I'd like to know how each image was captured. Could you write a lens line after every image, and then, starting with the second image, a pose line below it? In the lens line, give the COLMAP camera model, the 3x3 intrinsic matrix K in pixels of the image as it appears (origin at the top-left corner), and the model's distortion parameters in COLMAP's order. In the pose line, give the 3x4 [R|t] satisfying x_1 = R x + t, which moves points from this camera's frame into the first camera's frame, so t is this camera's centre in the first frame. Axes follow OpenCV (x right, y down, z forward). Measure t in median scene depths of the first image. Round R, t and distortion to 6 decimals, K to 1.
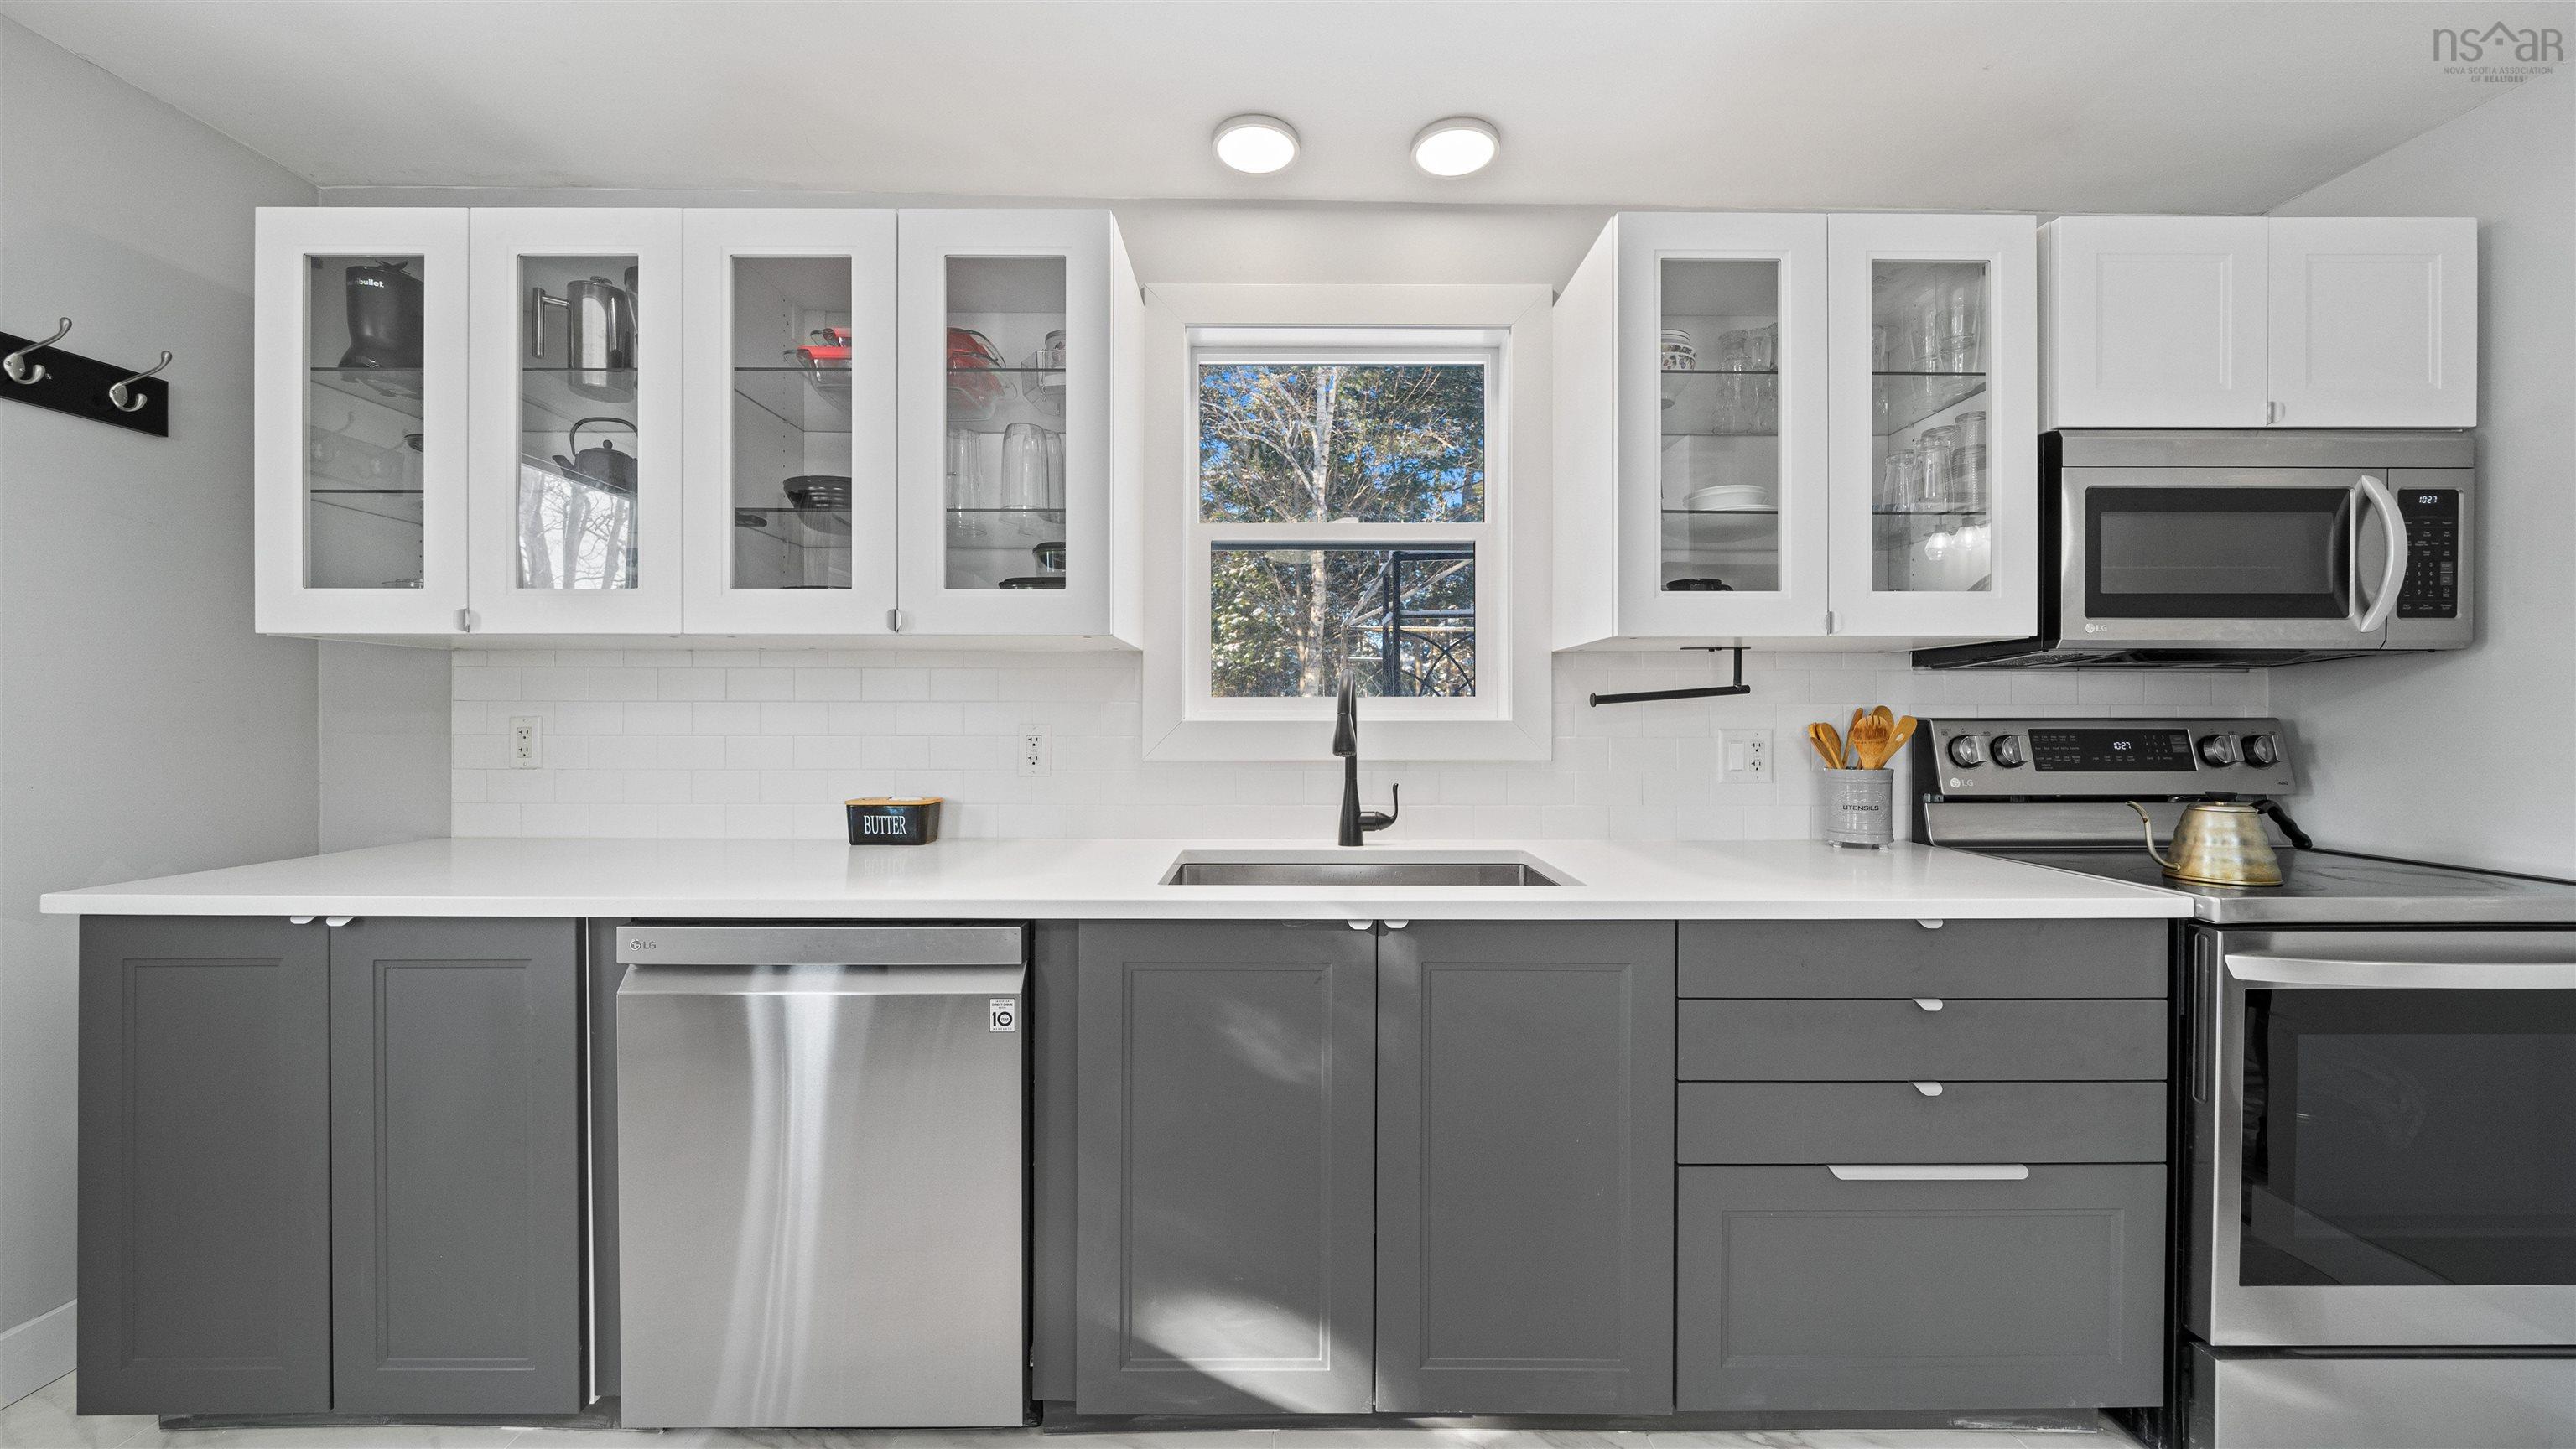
lens RADIAL K [[898.8, 0, 1288.0], [0, 898.8, 724.5], [0, 0, 1]] dist [-0.002359, -0.000004]
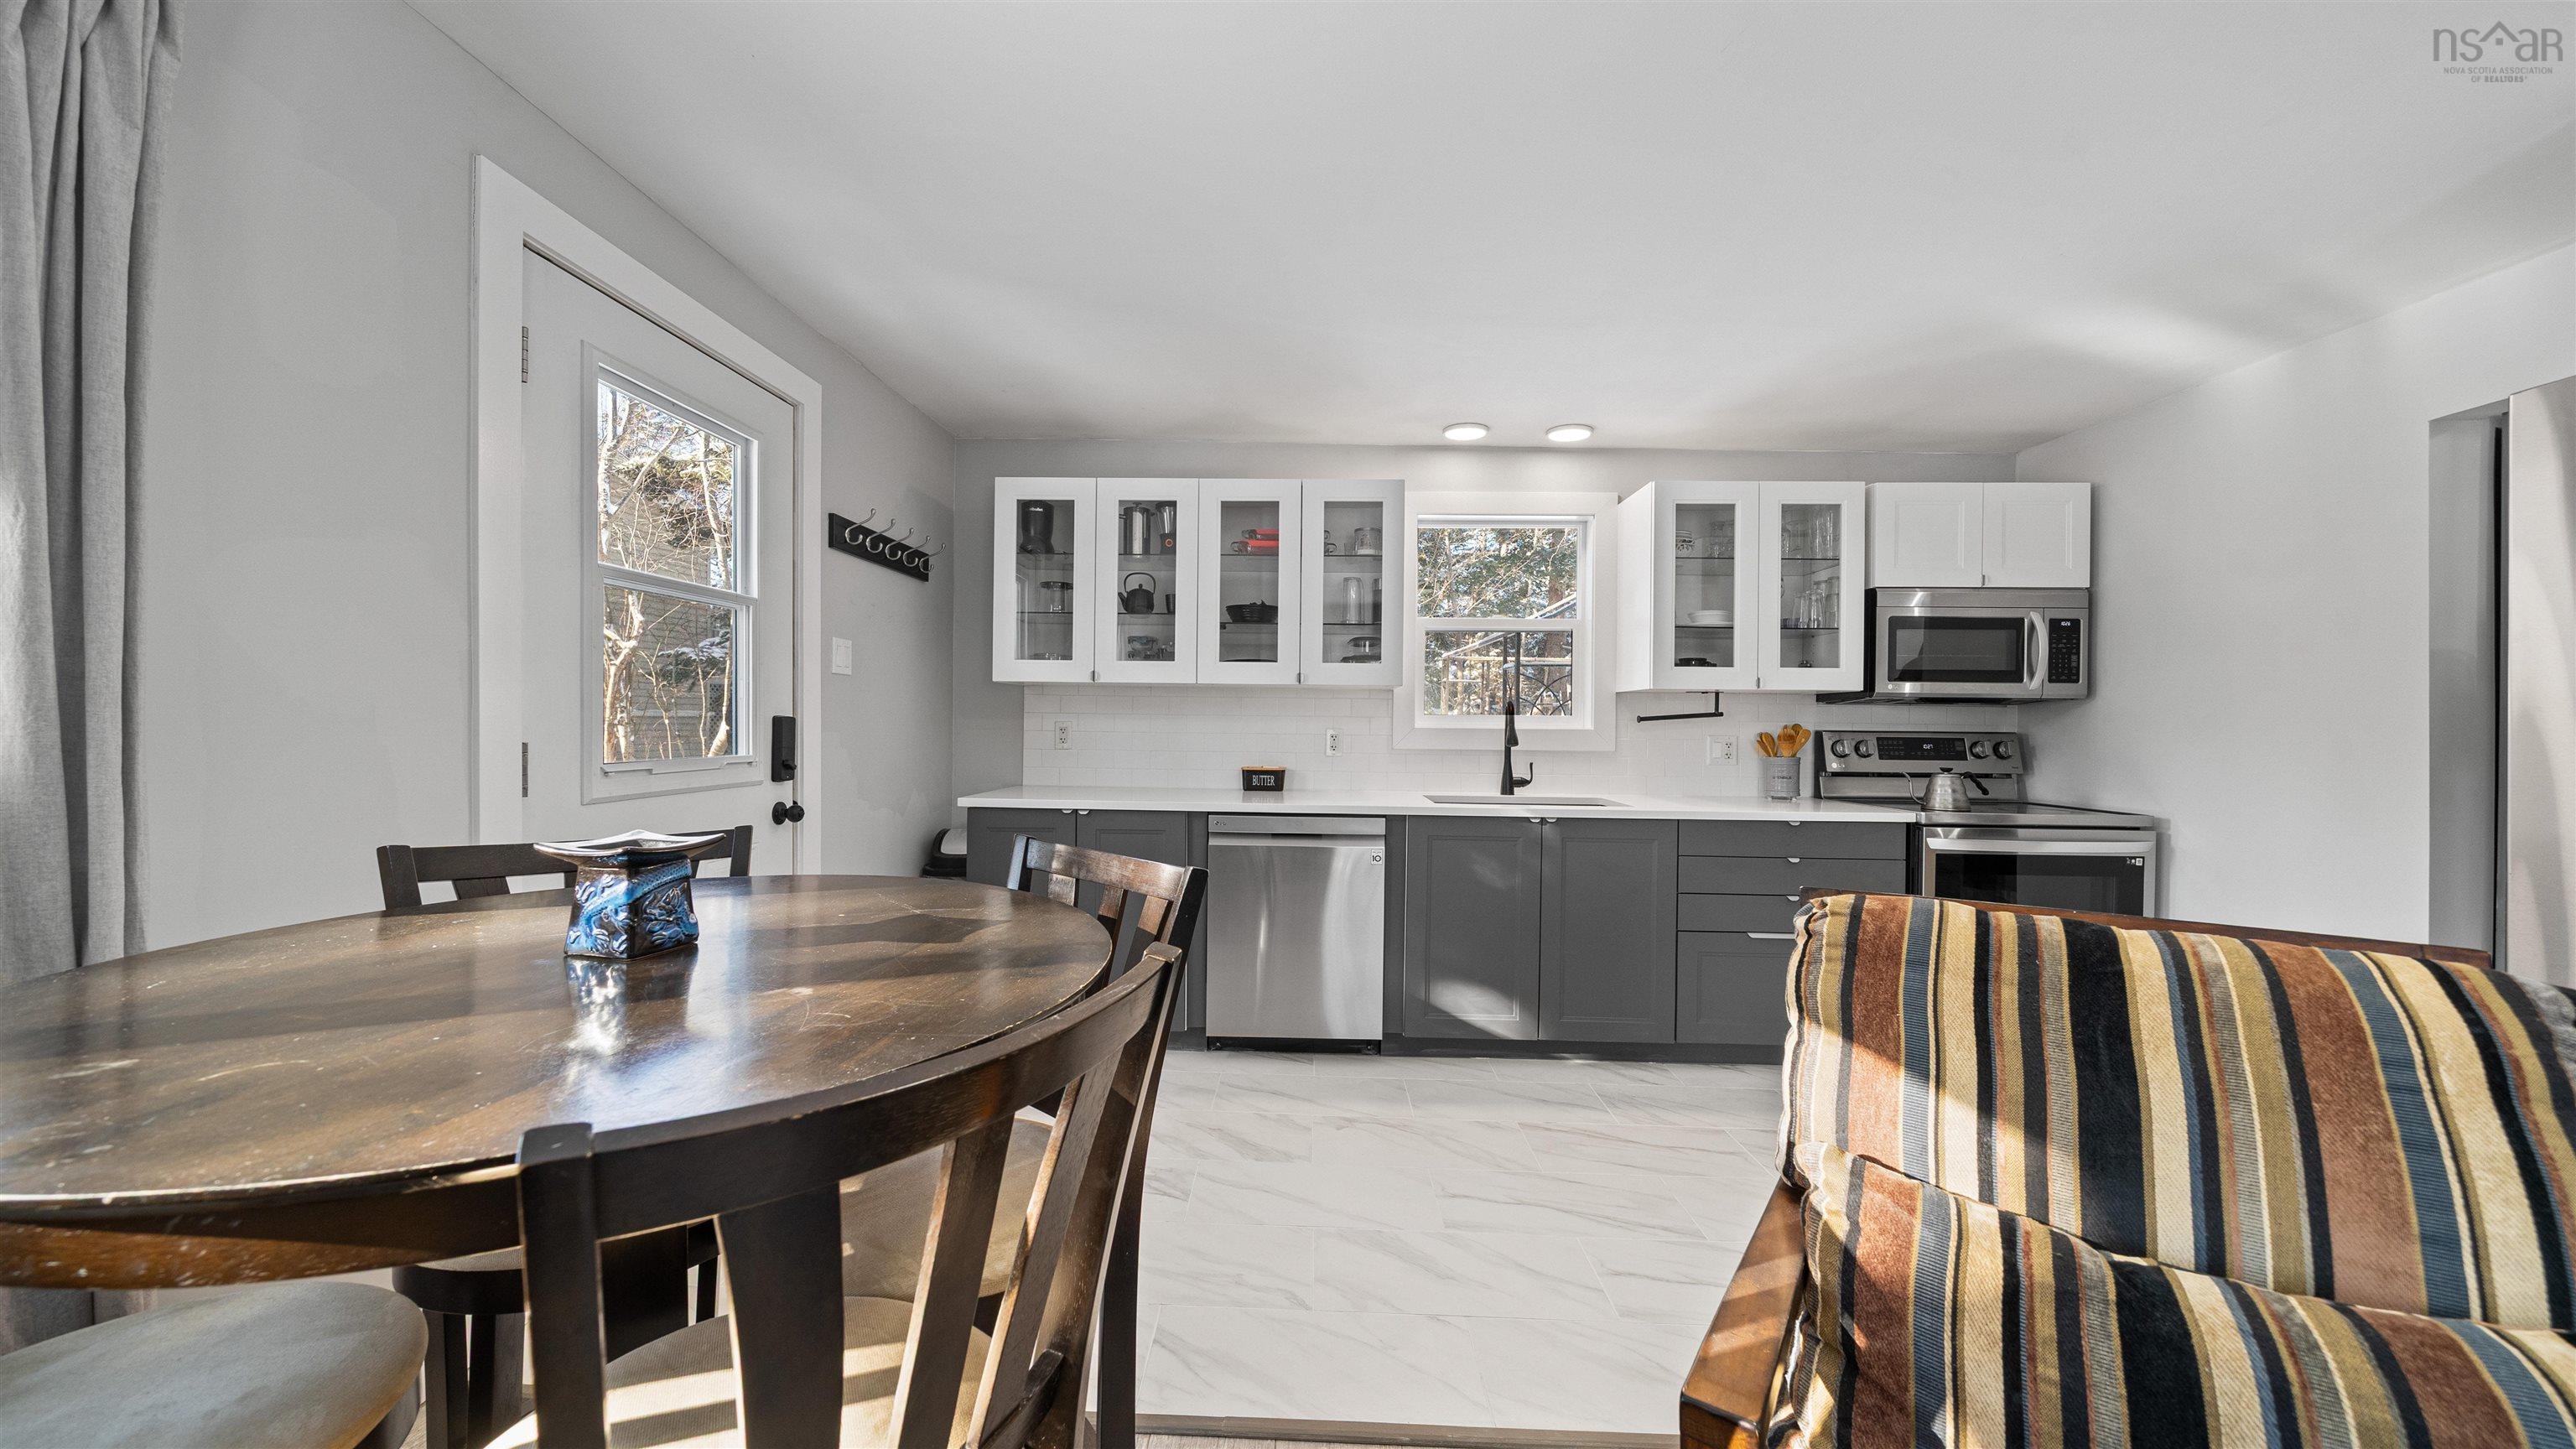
lens RADIAL K [[910.2, 0, 1288.0], [0, 910.2, 724.5], [0, 0, 1]] dist [0.000914, 0.000004]
pose [[0.999514, 0.011113, -0.029131, -0.383987], [-0.011330, 0.999909, -0.007297, 0.007716], [0.029047, 0.007624, 0.999549, -1.049260]]
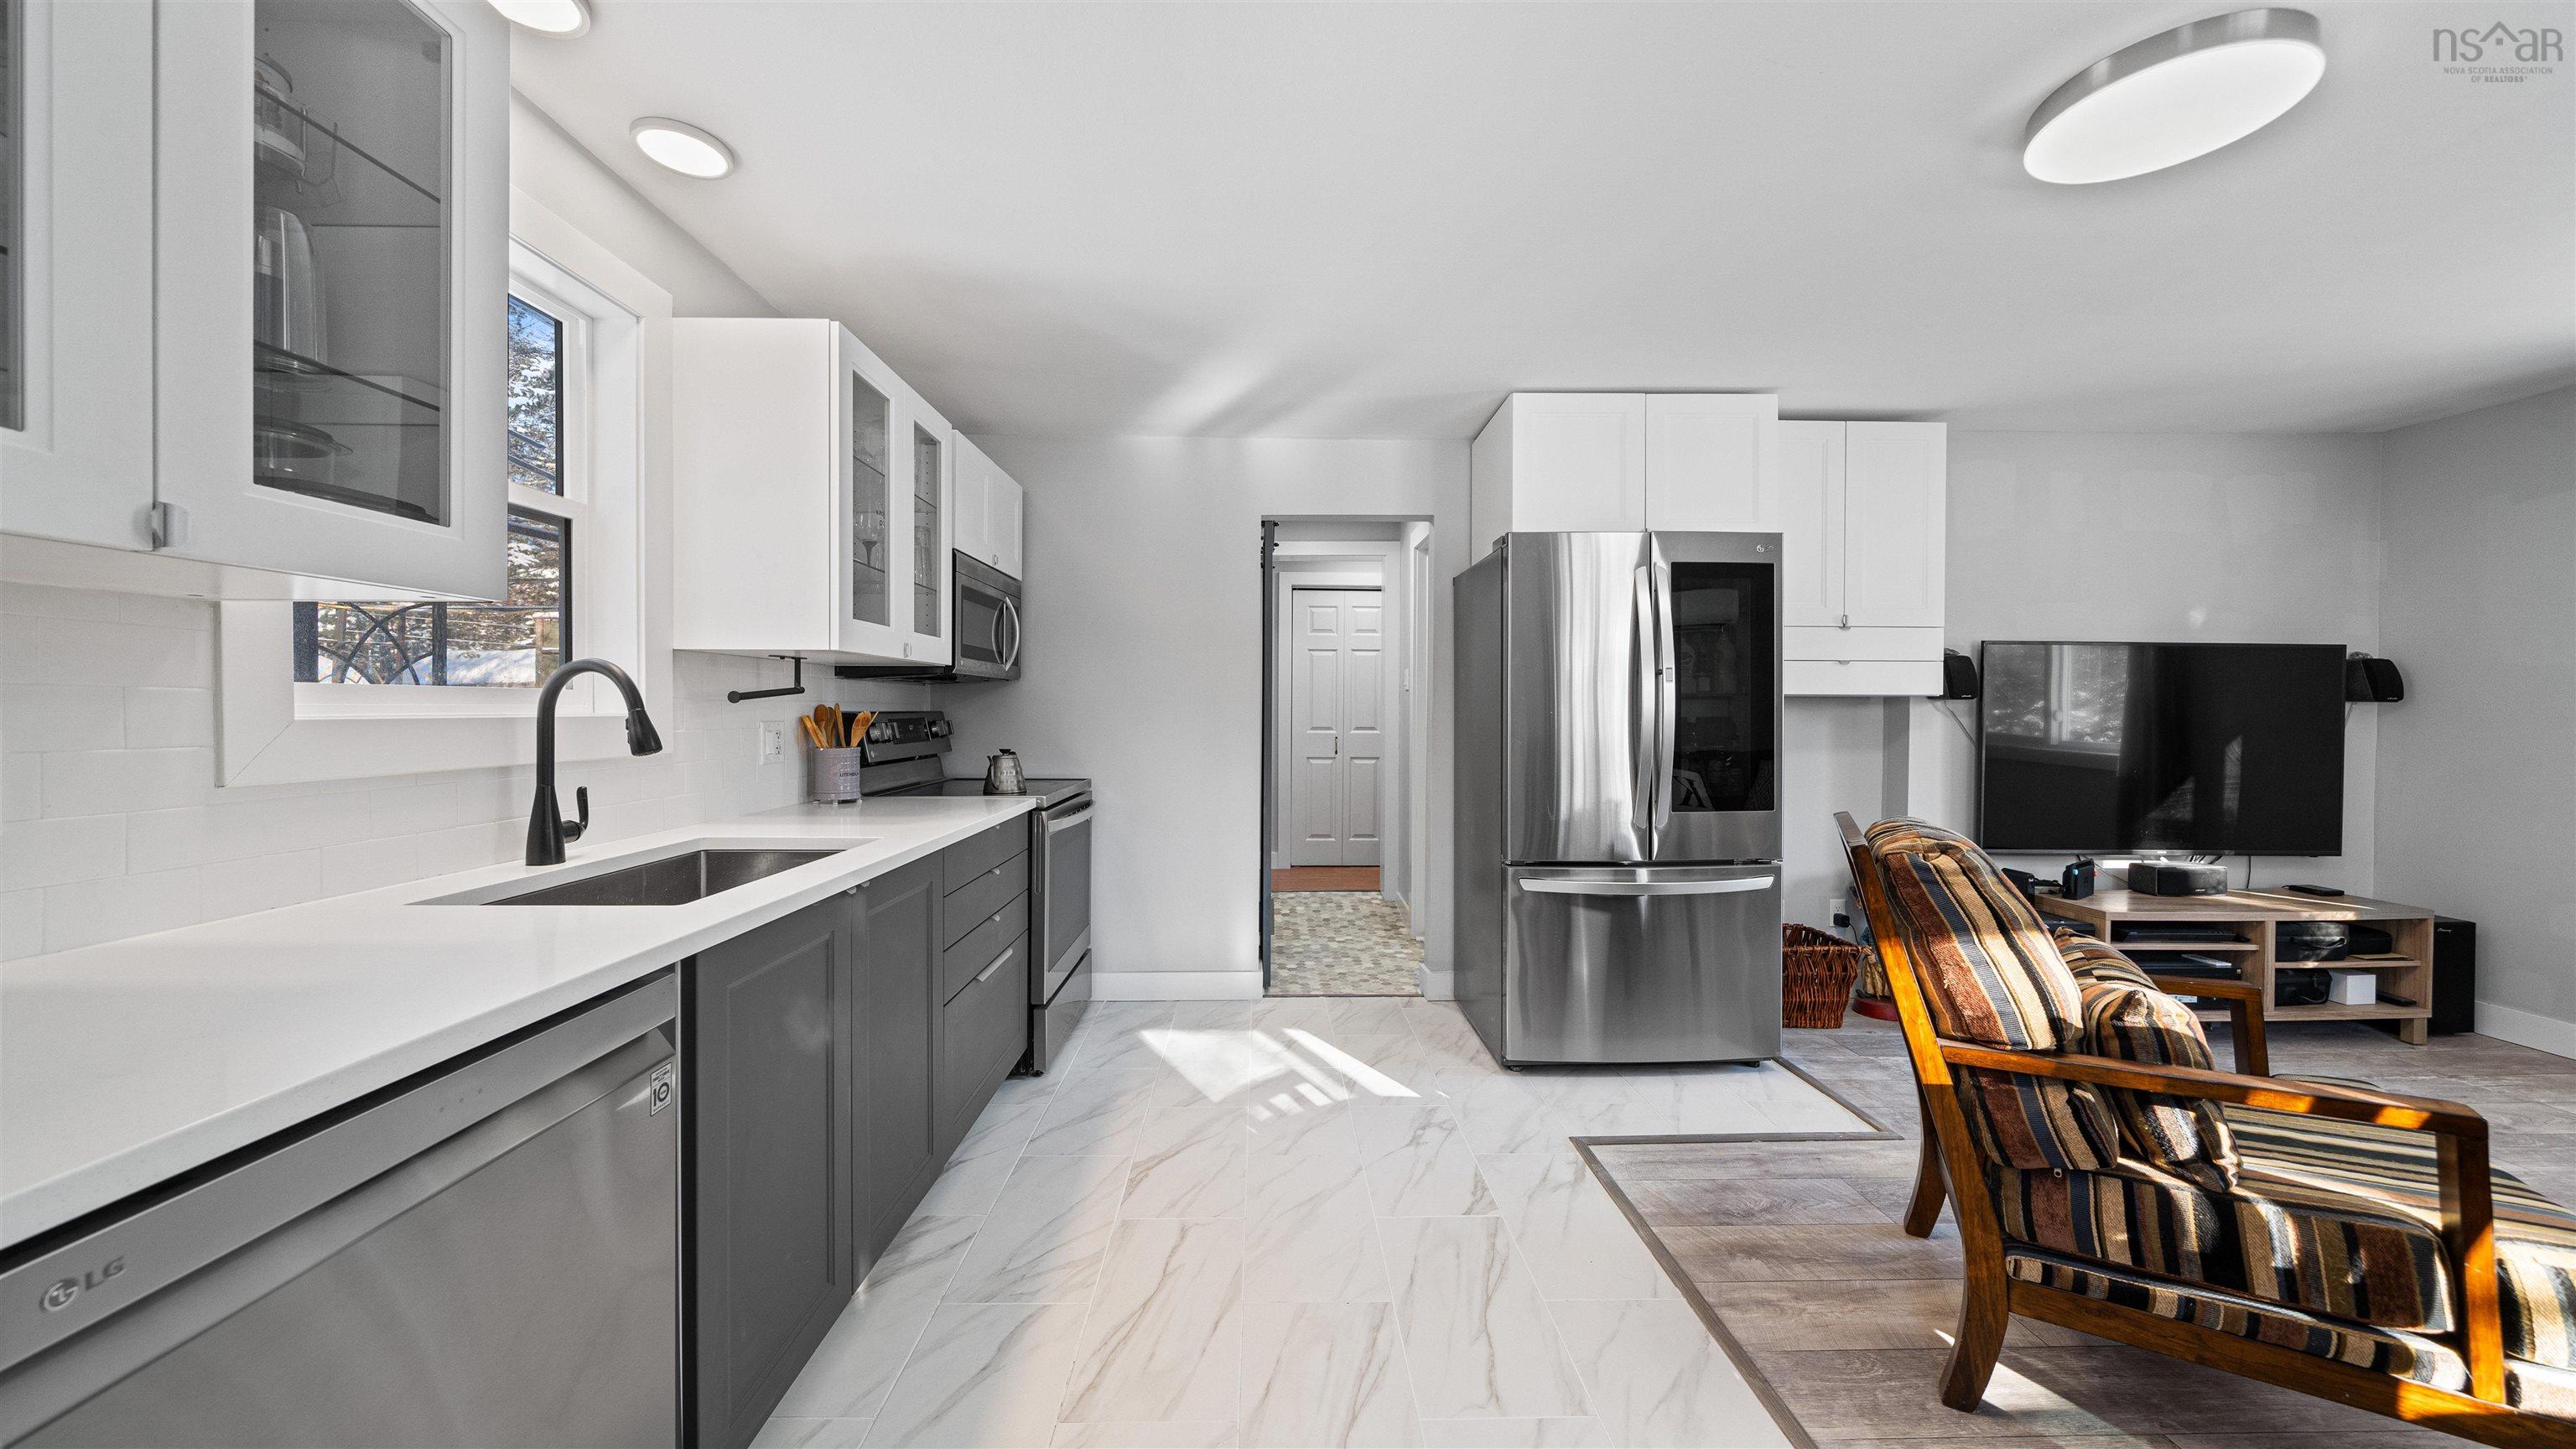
lens RADIAL K [[902.9, 0, 1285.7], [0, 902.9, 711.1], [0, 0, 1]] dist [-0.000351, -0.000009]
pose [[-0.013988, -0.000809, 0.999902, -0.915477], [0.003381, 0.999994, 0.000857, -0.009045], [-0.999896, 0.003393, -0.013985, 0.360861]]
